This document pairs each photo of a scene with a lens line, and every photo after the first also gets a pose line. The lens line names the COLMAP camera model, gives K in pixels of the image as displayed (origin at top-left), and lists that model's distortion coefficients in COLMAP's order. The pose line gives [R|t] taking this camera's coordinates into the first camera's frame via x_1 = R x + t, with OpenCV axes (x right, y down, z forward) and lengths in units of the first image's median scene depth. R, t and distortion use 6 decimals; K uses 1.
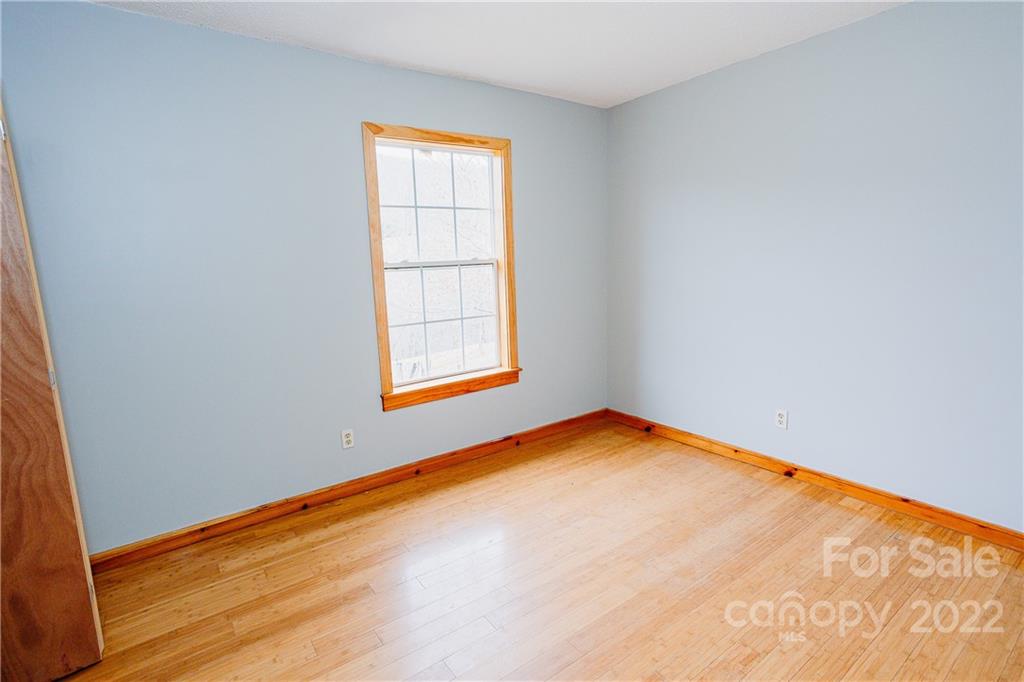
lens RADIAL K [[503.1, 0, 512.5], [0, 503.1, 342.4], [0, 0, 1]] dist [-0.053793, 0.038633]
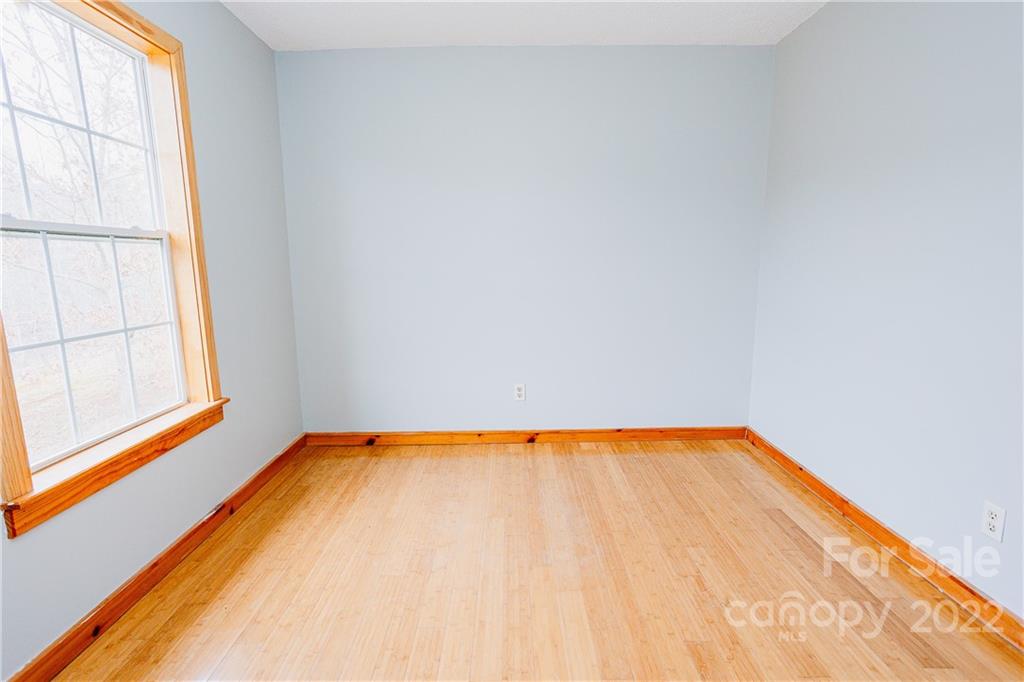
lens RADIAL K [[503.1, 0, 512.5], [0, 503.1, 342.4], [0, 0, 1]] dist [-0.053793, 0.038633]
pose [[0.585505, -0.107496, 0.803510, -0.304921], [0.133360, 0.990438, 0.035327, 0.005541], [-0.799624, 0.086472, 0.594242, 0.321208]]
